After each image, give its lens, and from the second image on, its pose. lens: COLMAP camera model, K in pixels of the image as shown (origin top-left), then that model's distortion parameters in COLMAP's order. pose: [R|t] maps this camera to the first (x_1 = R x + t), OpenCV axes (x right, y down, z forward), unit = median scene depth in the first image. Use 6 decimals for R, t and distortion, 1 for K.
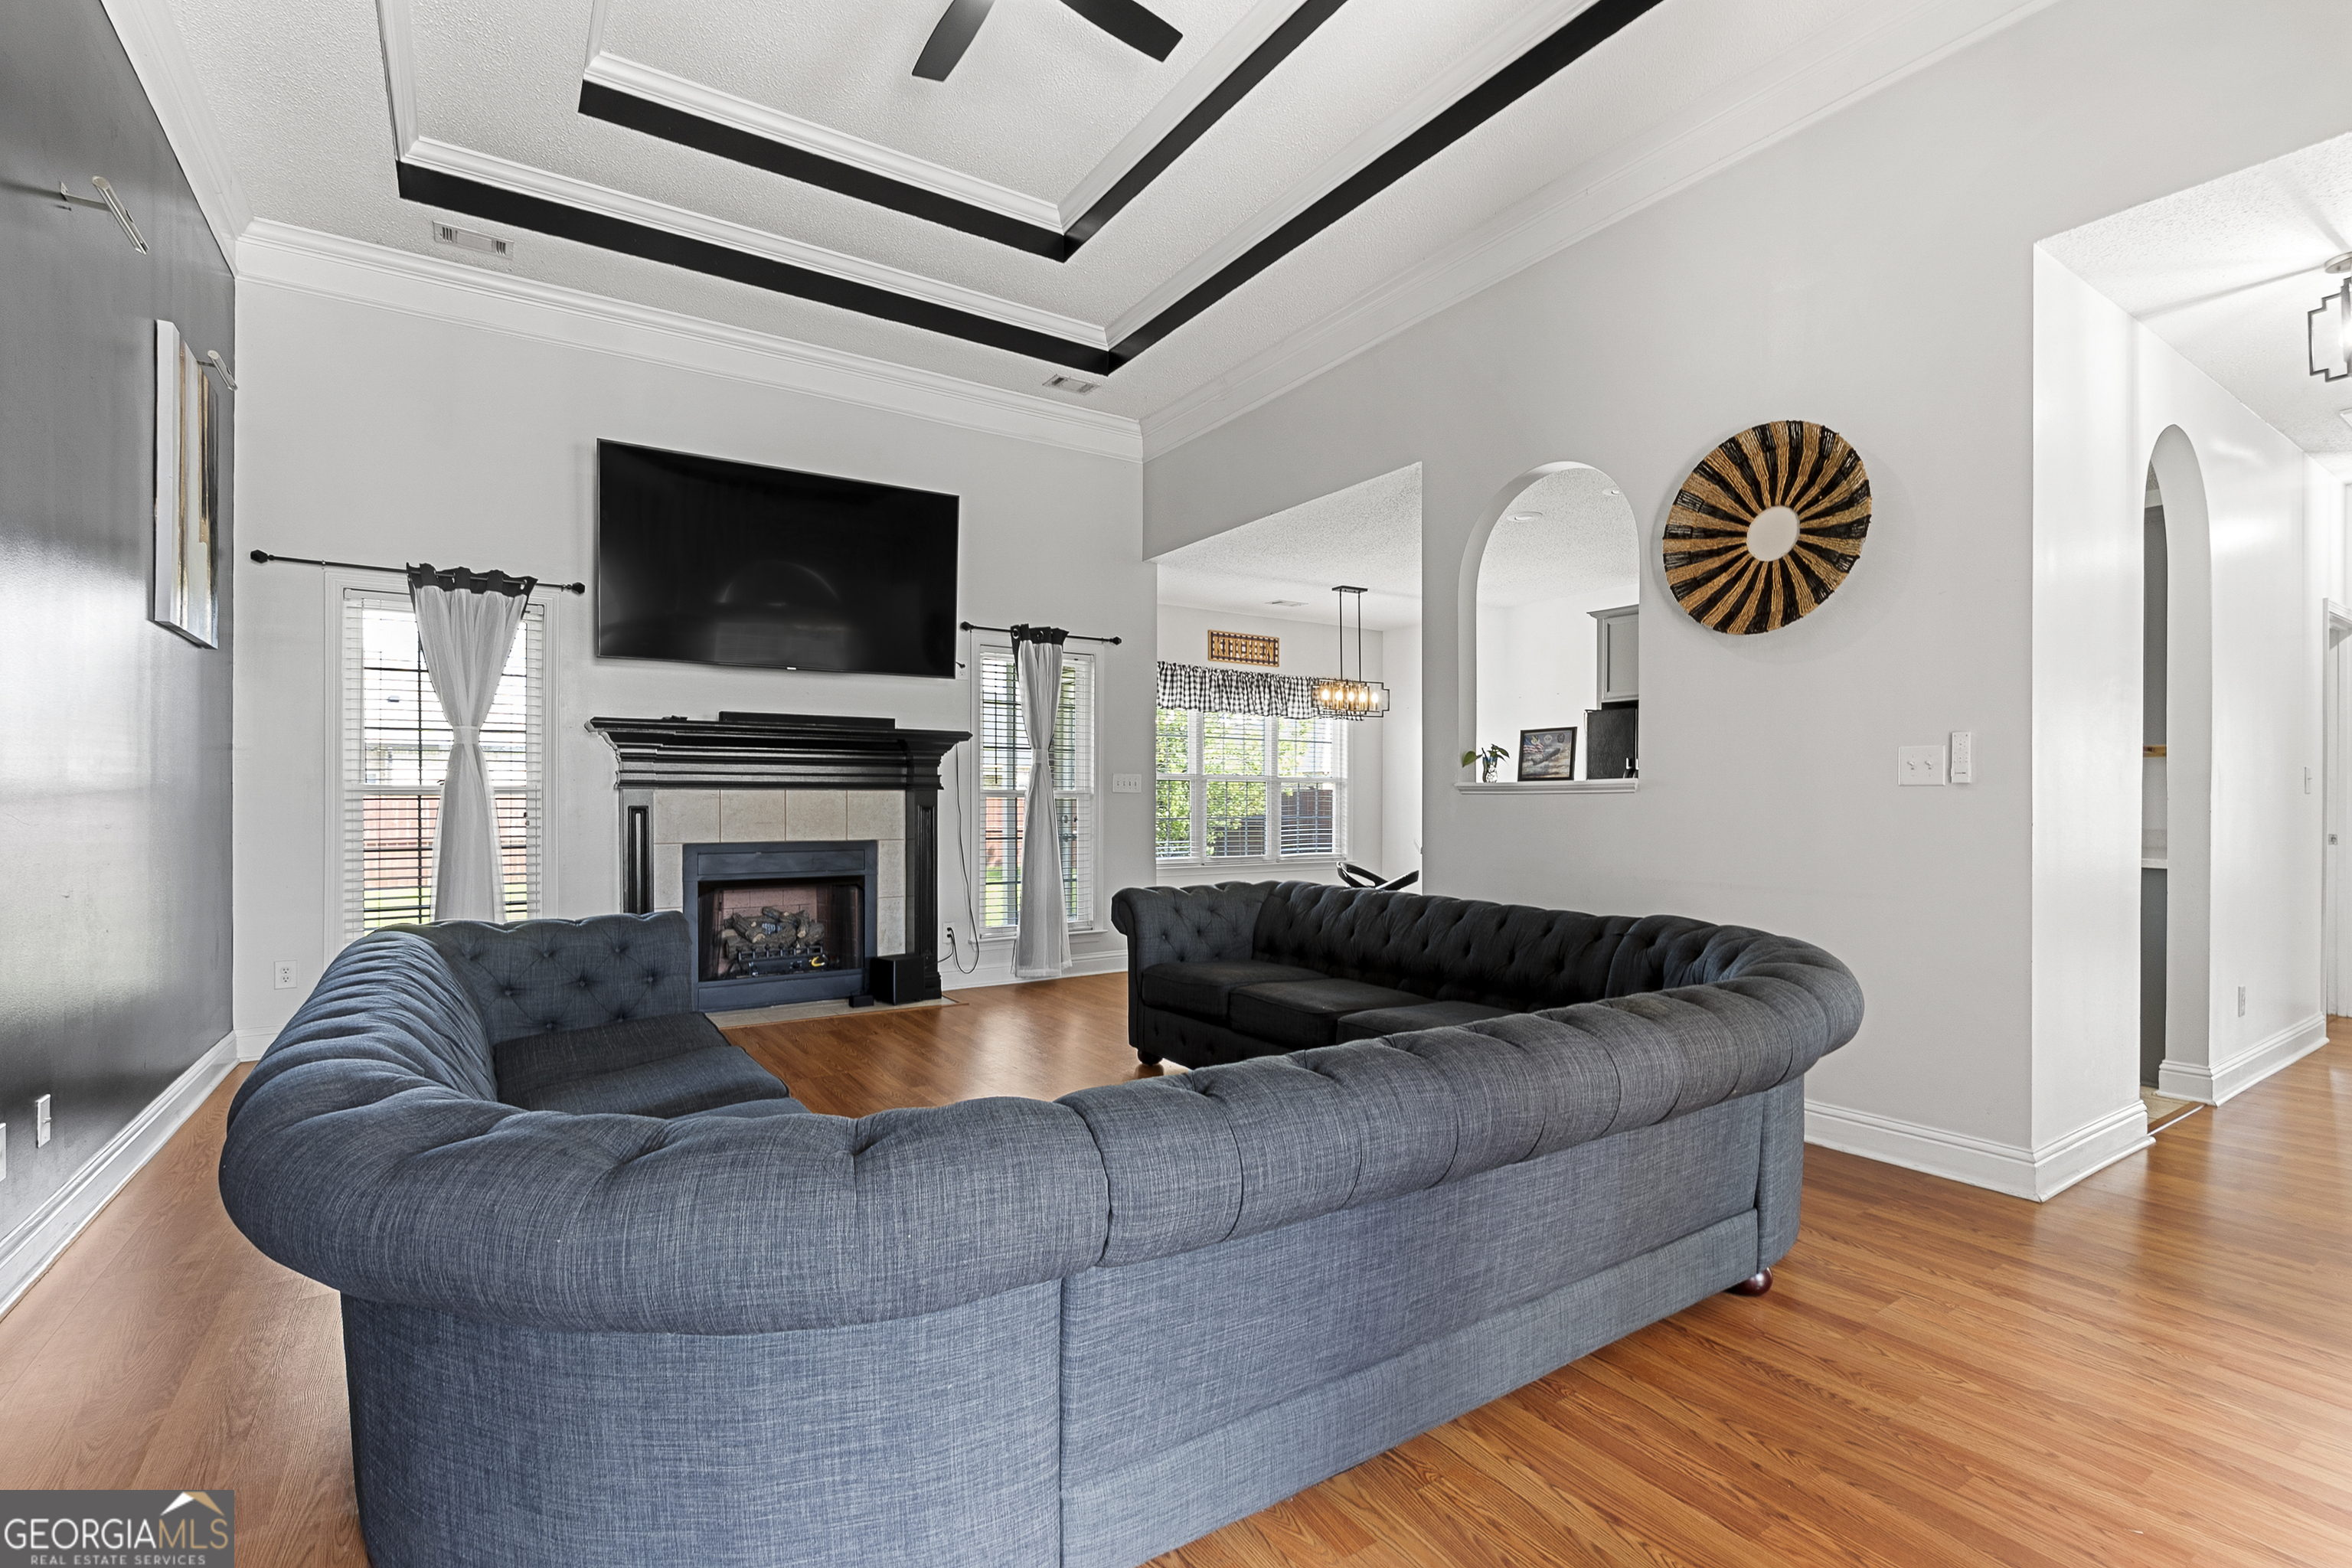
lens RADIAL K [[1056.8, 0, 1177.0], [0, 1056.8, 795.3], [0, 0, 1]] dist [-0.006762, -0.000370]
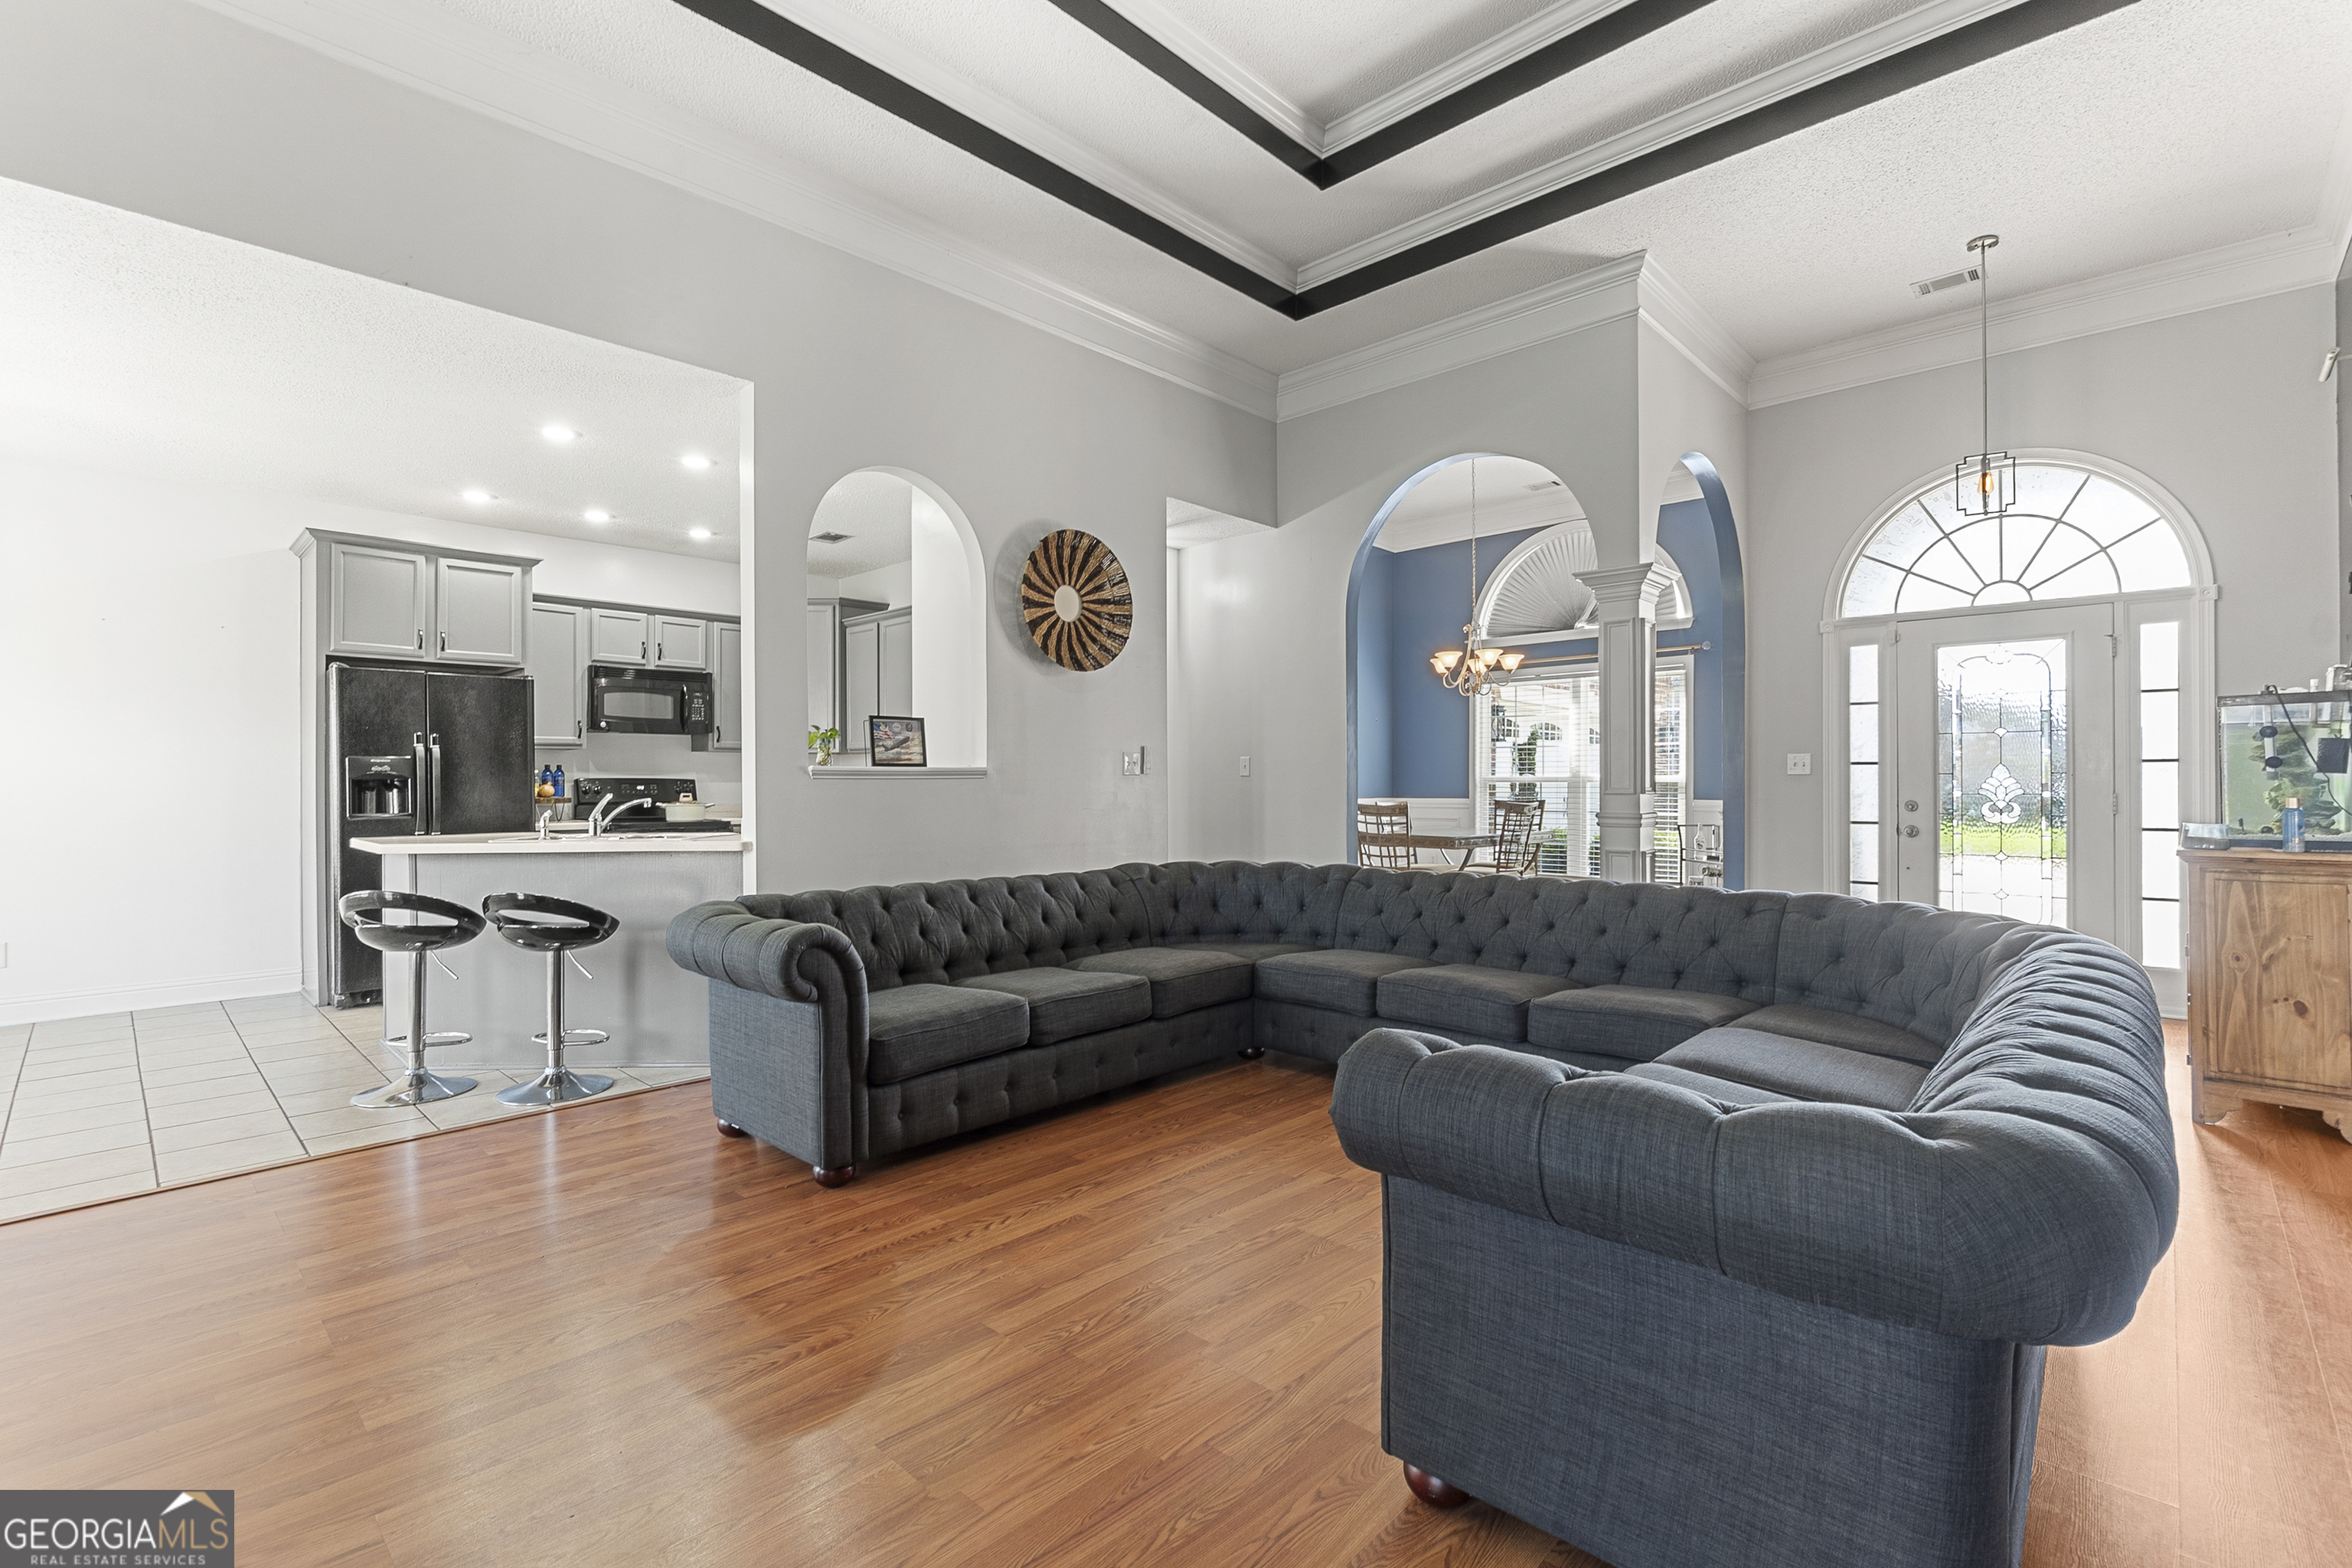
lens RADIAL K [[1048.1, 0, 1176.4], [0, 1048.1, 773.4], [0, 0, 1]] dist [-0.010965, 0.003593]
pose [[-0.218951, 0.007137, 0.975710, -0.648038], [-0.004158, 0.999957, -0.008248, 0.000490], [-0.975727, -0.005863, -0.218912, 0.846202]]
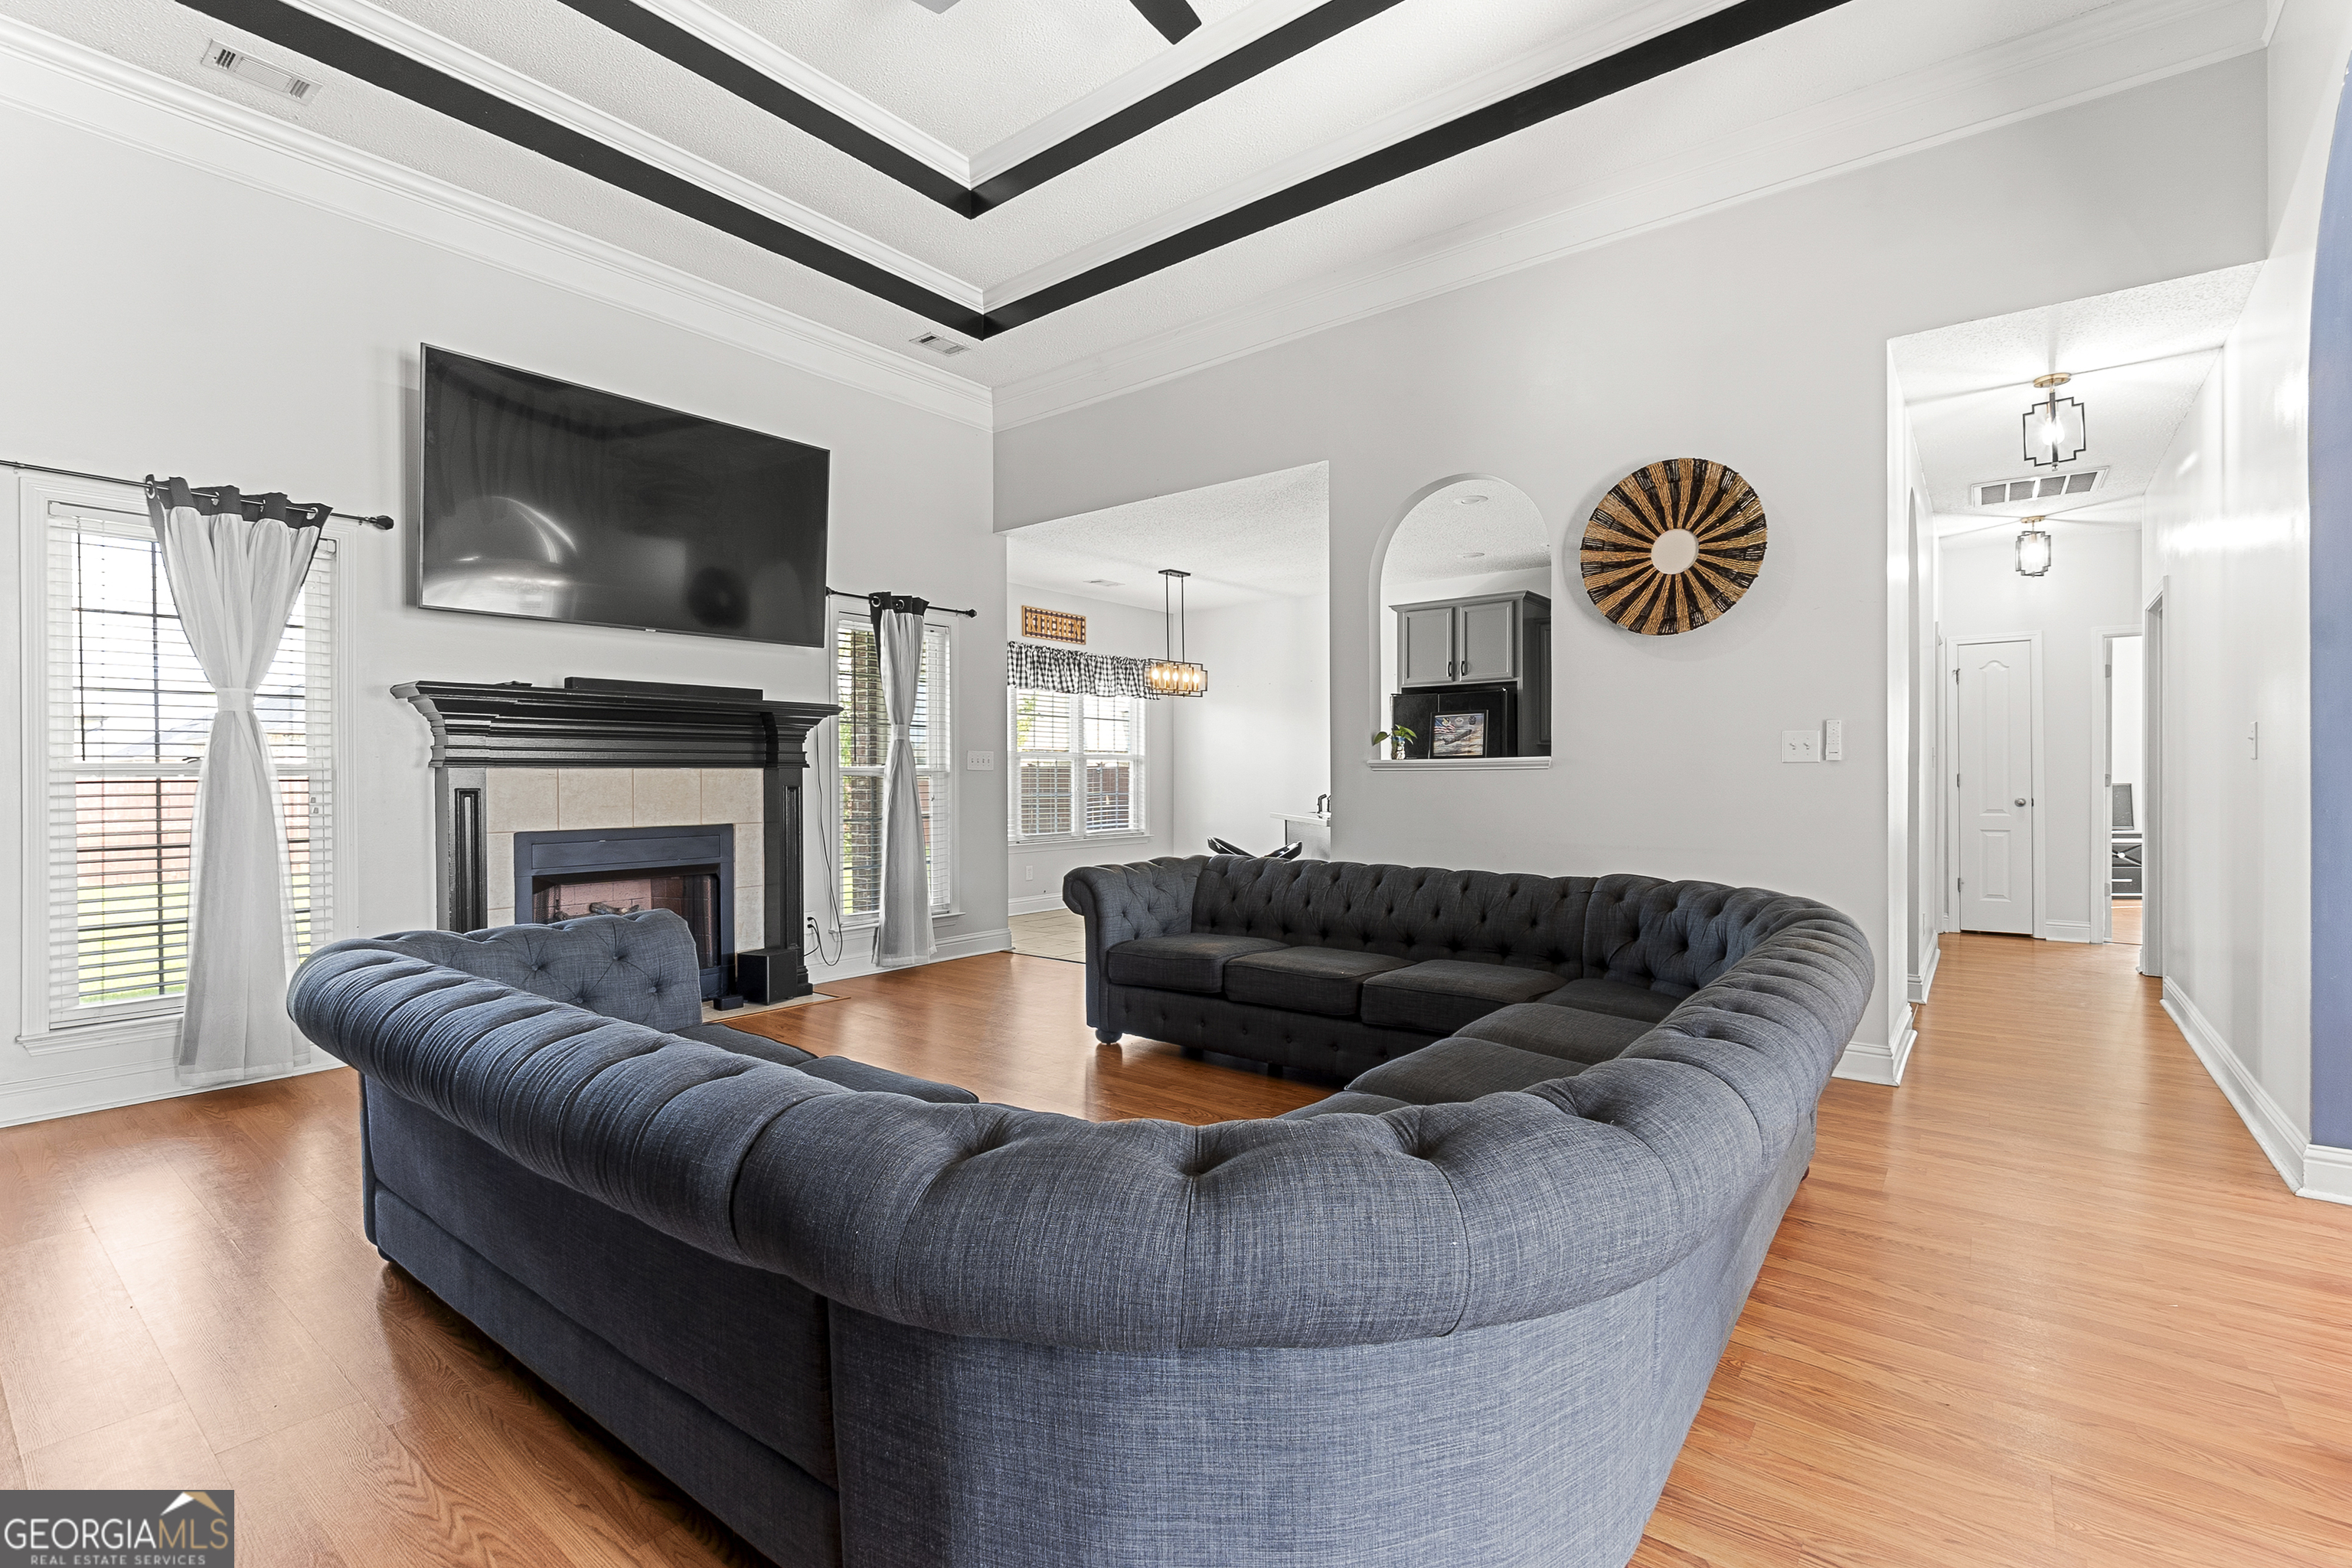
lens RADIAL K [[1048.1, 0, 1176.4], [0, 1048.1, 773.4], [0, 0, 1]] dist [-0.010965, 0.003593]
pose [[0.948717, -0.004379, 0.316098, -0.249227], [0.003876, 0.999990, 0.002222, -0.001435], [-0.316104, -0.000883, 0.948724, 0.039848]]
